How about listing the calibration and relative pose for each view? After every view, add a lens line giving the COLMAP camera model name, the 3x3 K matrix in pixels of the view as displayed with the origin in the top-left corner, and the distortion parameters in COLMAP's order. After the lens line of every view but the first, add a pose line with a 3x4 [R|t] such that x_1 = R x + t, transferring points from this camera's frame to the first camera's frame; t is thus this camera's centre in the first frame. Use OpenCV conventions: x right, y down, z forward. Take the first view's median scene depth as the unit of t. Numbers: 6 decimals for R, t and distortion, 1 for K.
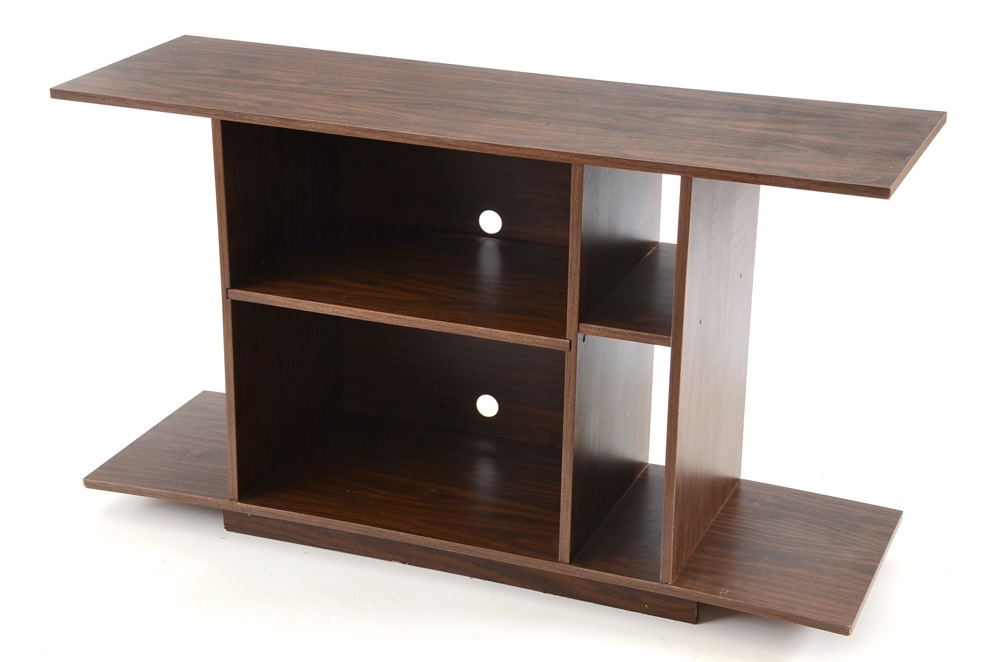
lens RADIAL K [[1967.7, 0, 496.1], [0, 1967.7, 328.8], [0, 0, 1]] dist [0.277235, 0.000000]
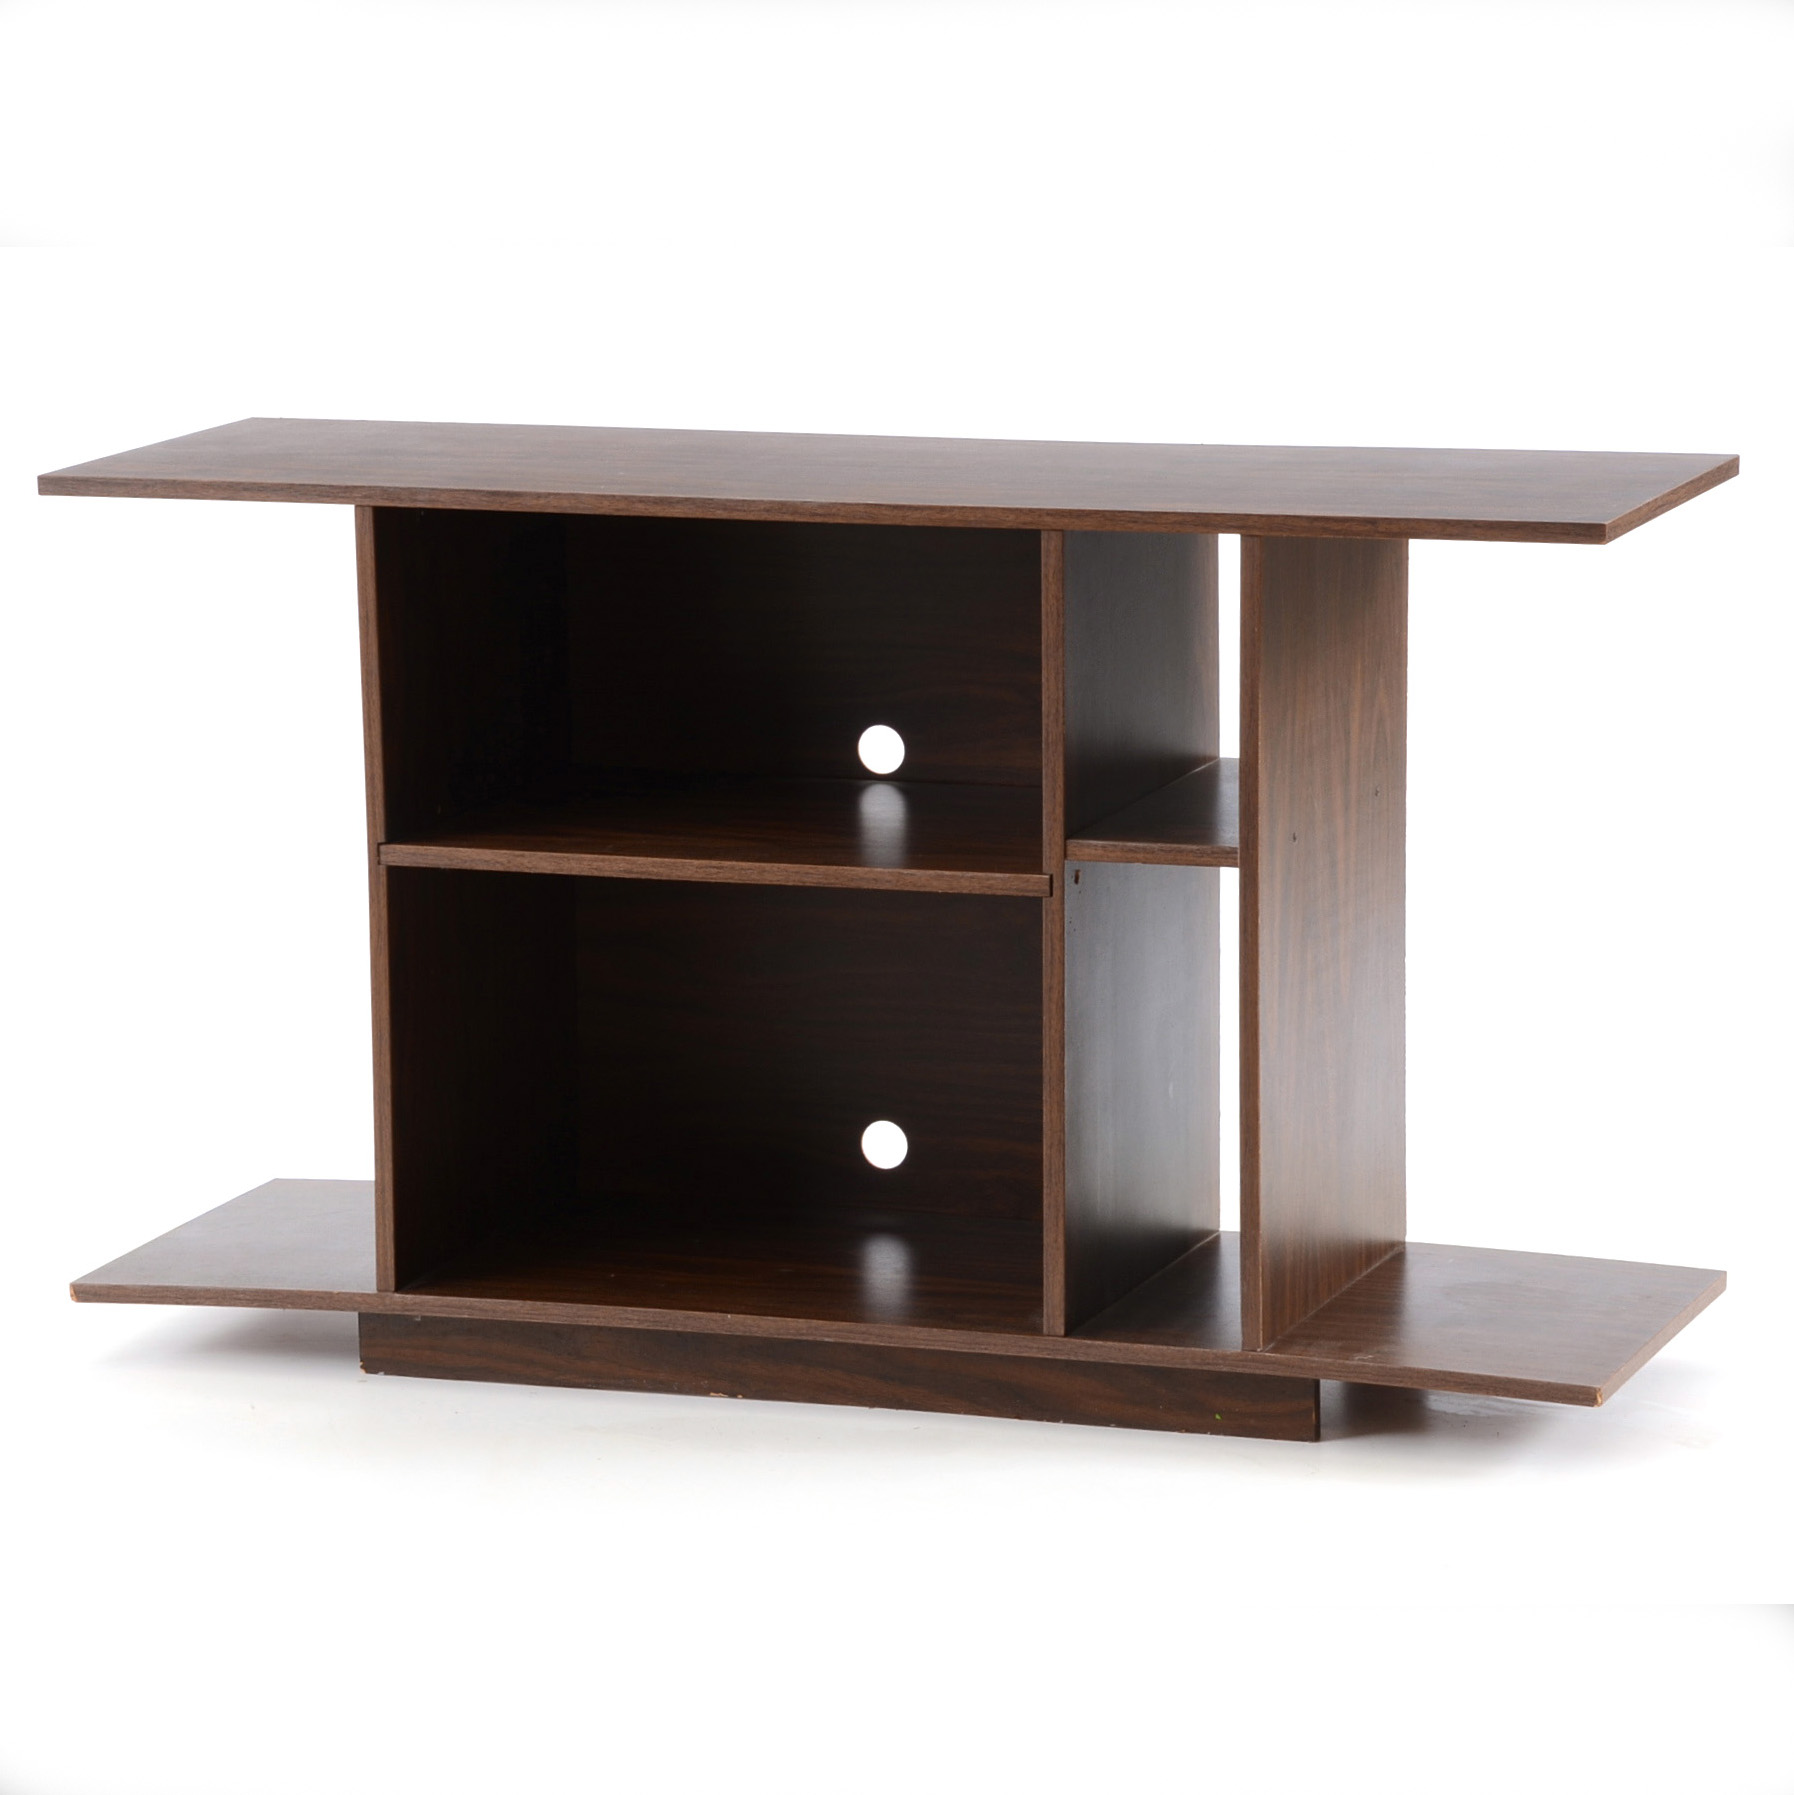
lens RADIAL K [[7768.3, 0, 897.7], [0, 7768.3, 900.3], [0, 0, 1]] dist [0.495273, 0.000000]
pose [[0.999309, -0.028676, 0.023663, -0.051188], [0.032710, 0.980654, -0.192997, 0.399920], [-0.017670, 0.193638, 0.980914, -1.009843]]
